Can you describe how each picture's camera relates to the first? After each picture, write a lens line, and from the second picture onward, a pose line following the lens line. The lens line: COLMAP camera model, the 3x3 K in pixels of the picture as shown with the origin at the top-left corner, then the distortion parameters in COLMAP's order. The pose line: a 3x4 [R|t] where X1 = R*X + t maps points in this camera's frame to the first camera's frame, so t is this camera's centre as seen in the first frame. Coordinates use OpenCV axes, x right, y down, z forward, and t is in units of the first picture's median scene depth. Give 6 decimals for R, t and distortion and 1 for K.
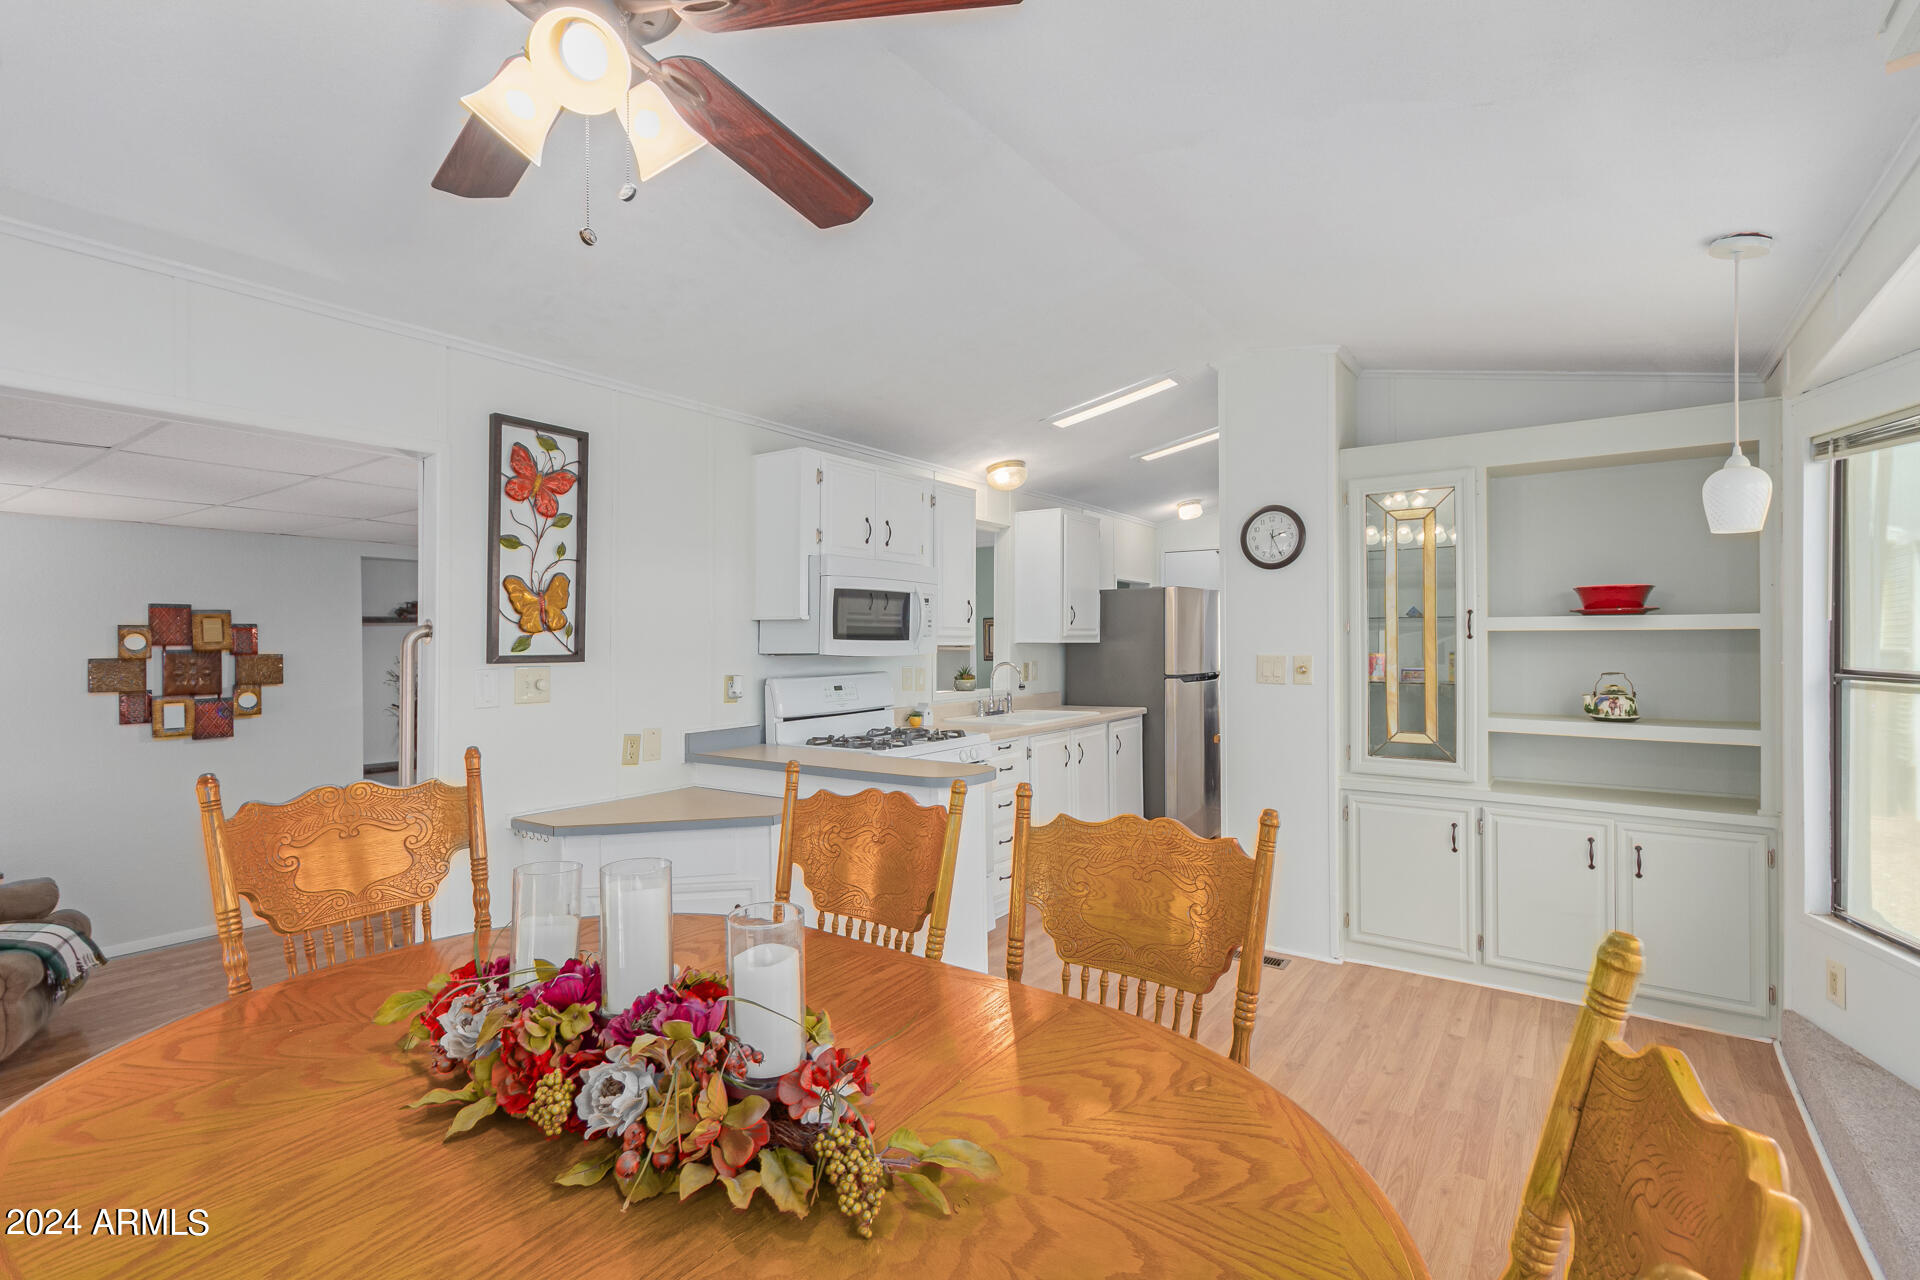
lens RADIAL K [[894.4, 0, 968.2], [0, 894.4, 633.7], [0, 0, 1]] dist [0.005054, 0.000997]
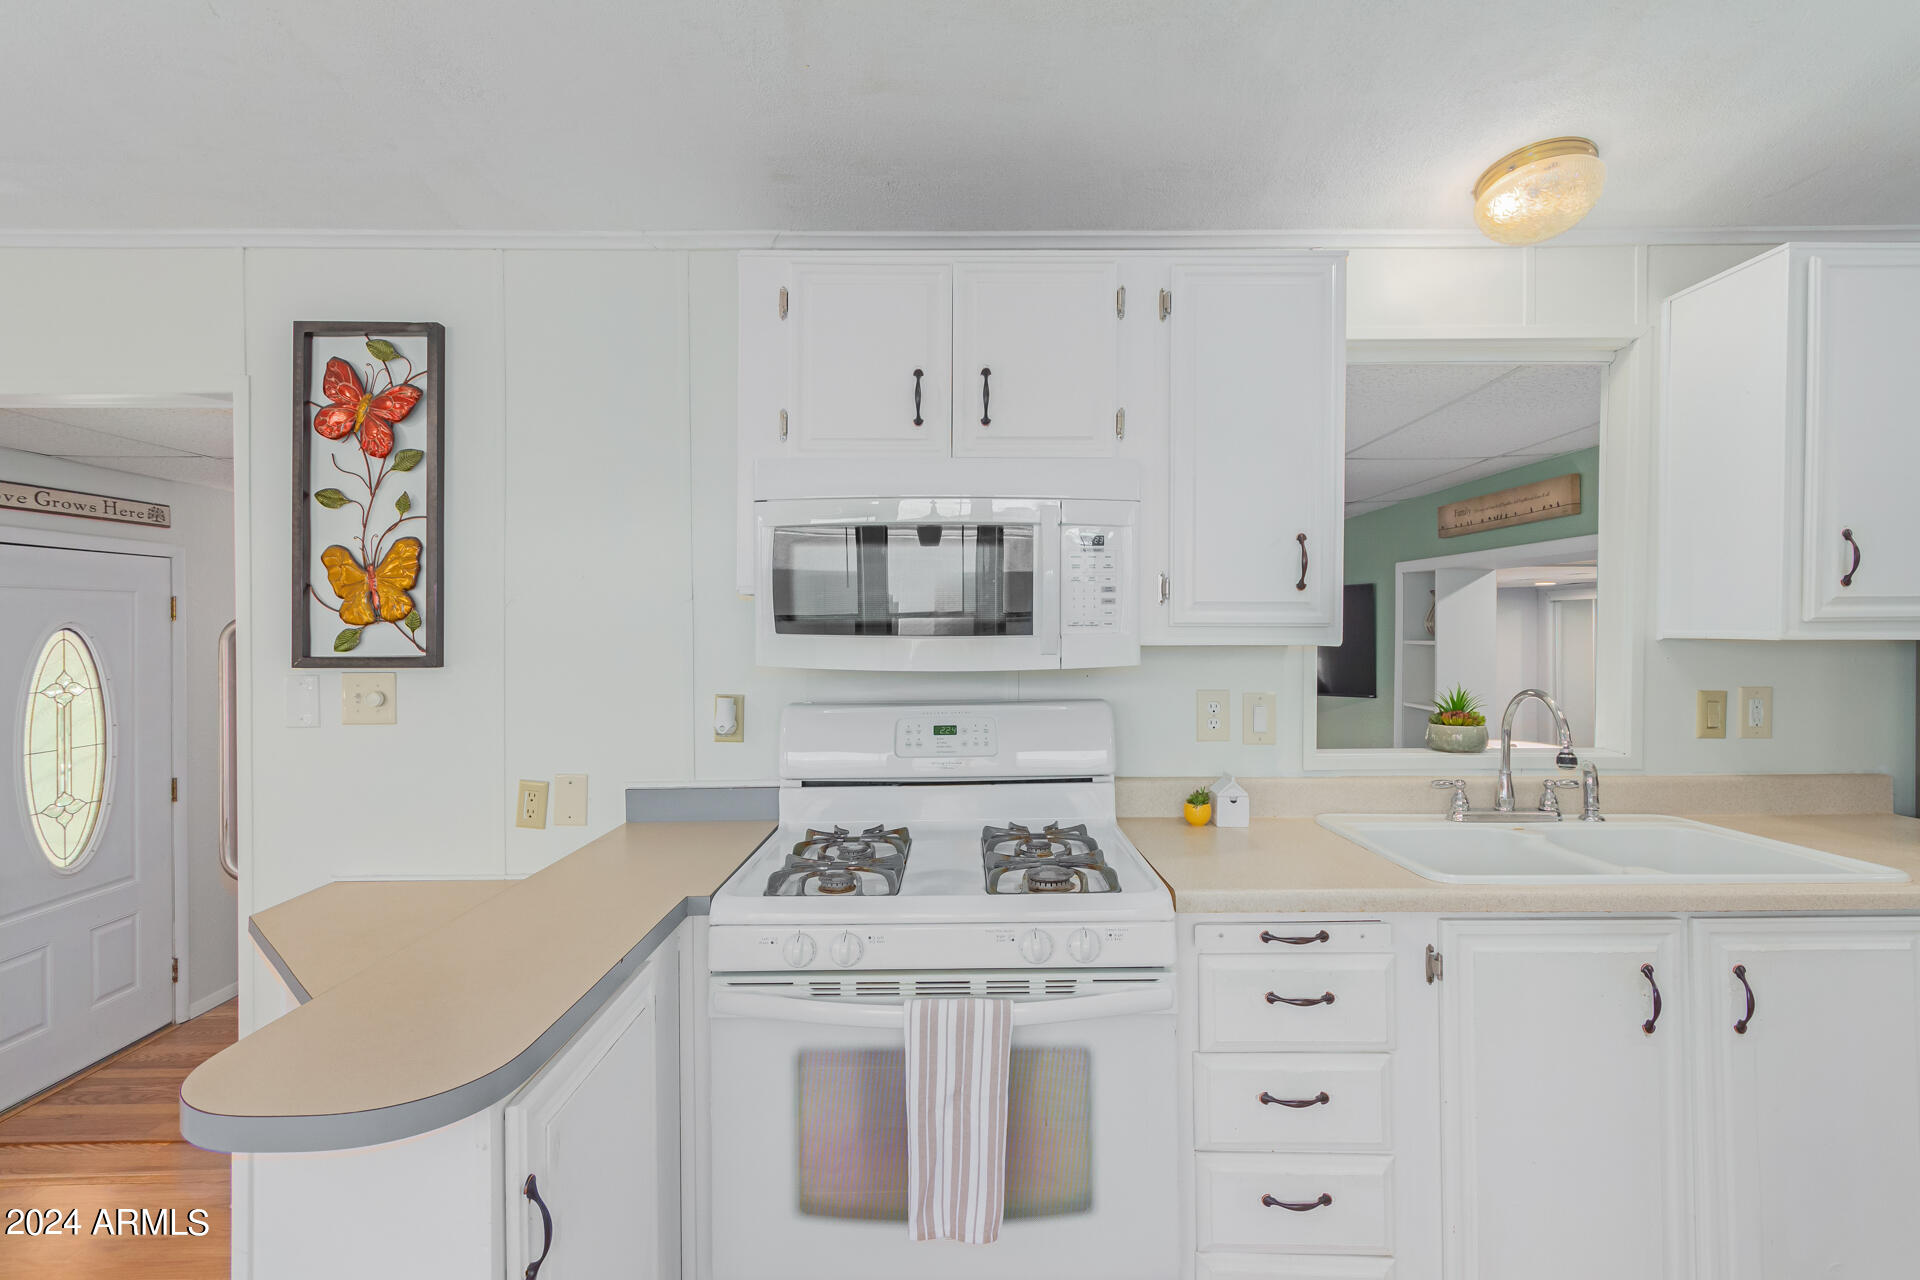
lens RADIAL K [[894.4, 0, 973.1], [0, 894.4, 631.6], [0, 0, 1]] dist [0.005054, 0.000997]
pose [[0.576620, 0.003428, -0.817005, 0.300780], [0.008086, 0.999918, 0.009903, 0.001135], [0.816972, -0.012316, 0.576545, 0.807194]]
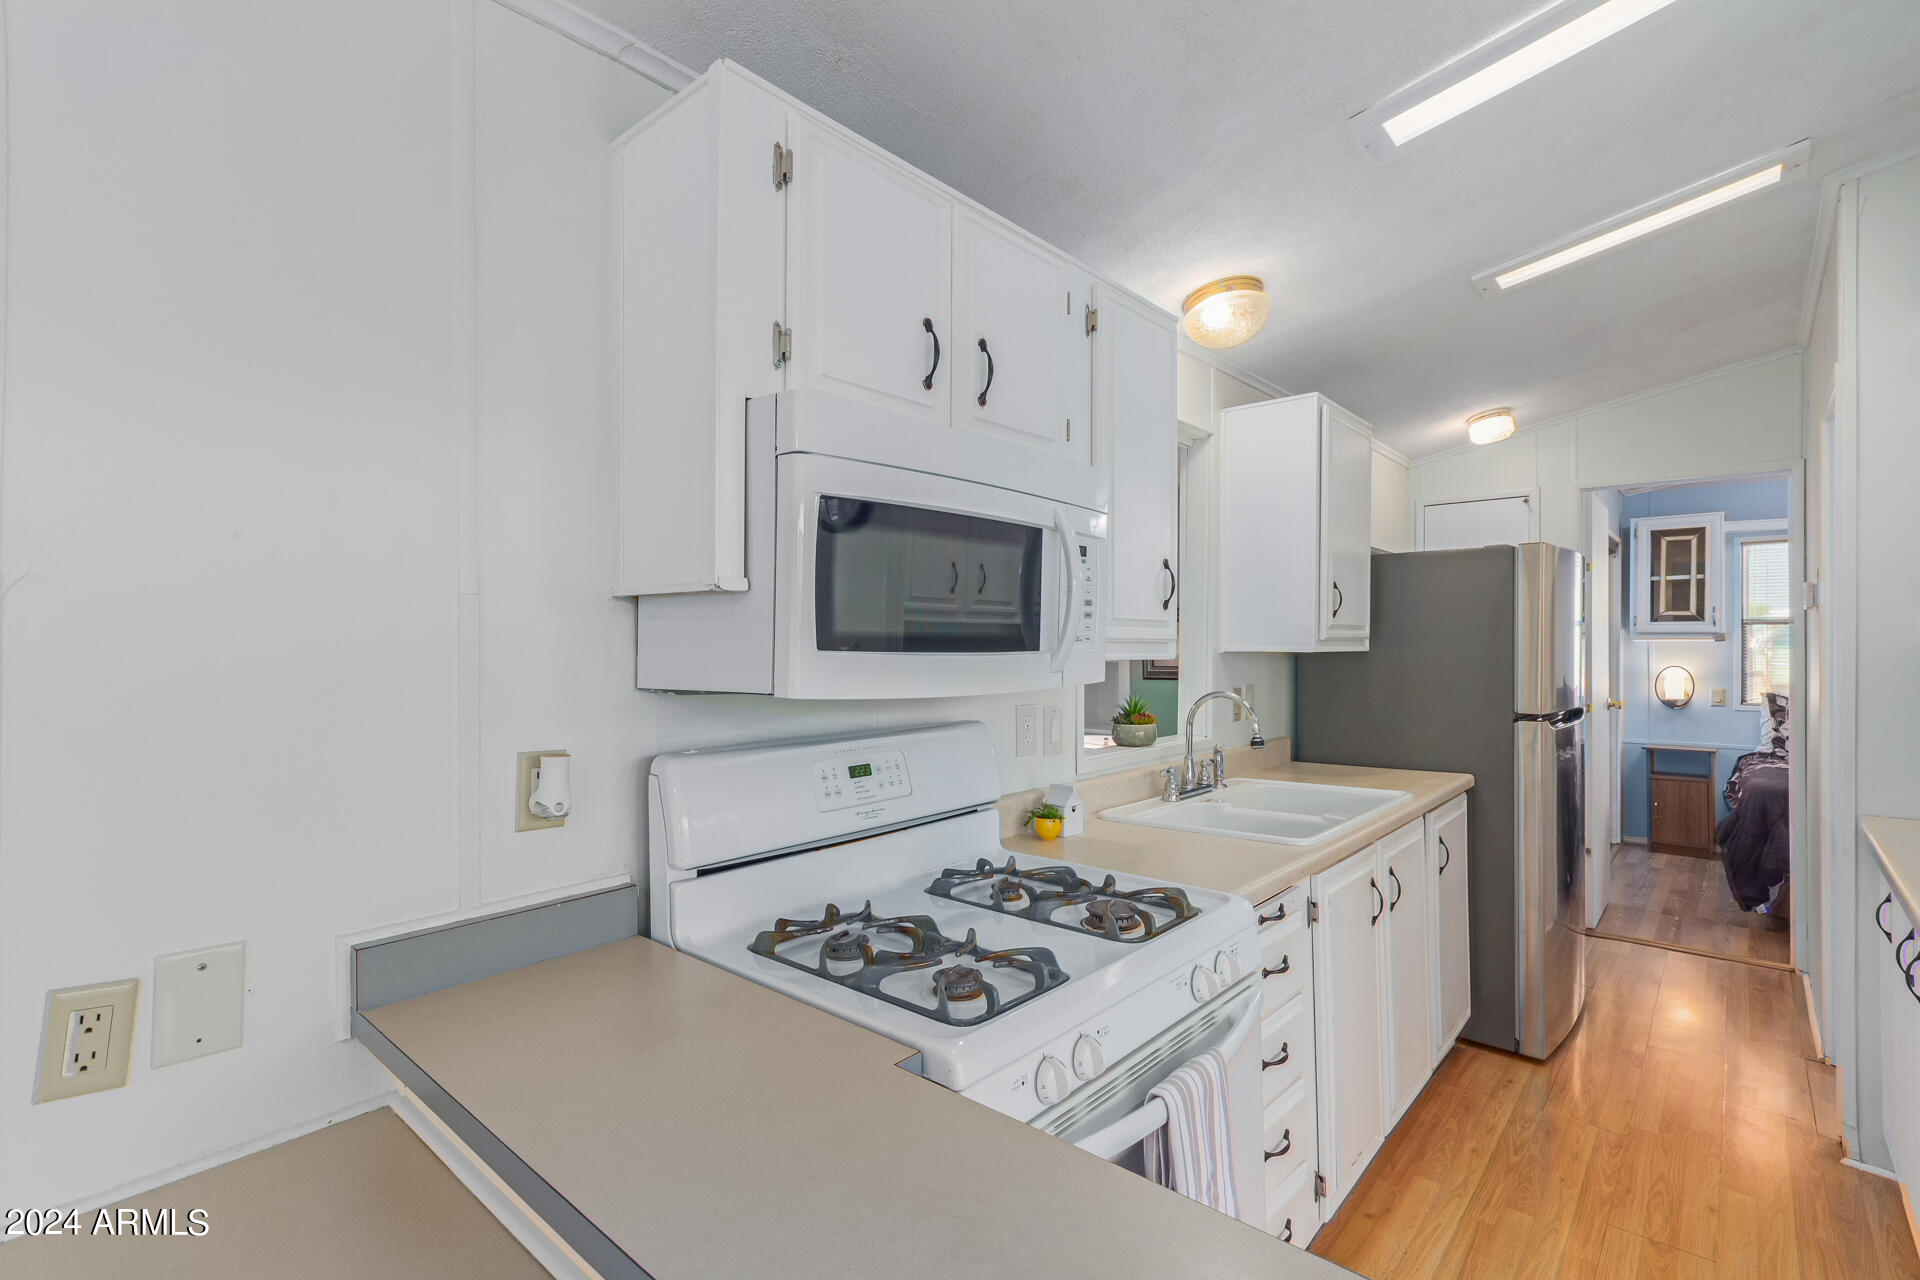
lens RADIAL K [[894.4, 0, 966.2], [0, 894.4, 639.1], [0, 0, 1]] dist [0.005054, 0.000997]
pose [[0.993884, -0.000447, -0.110425, -0.060543], [0.000730, 0.999997, 0.002523, 0.001310], [0.110424, -0.002588, 0.993881, 0.678571]]
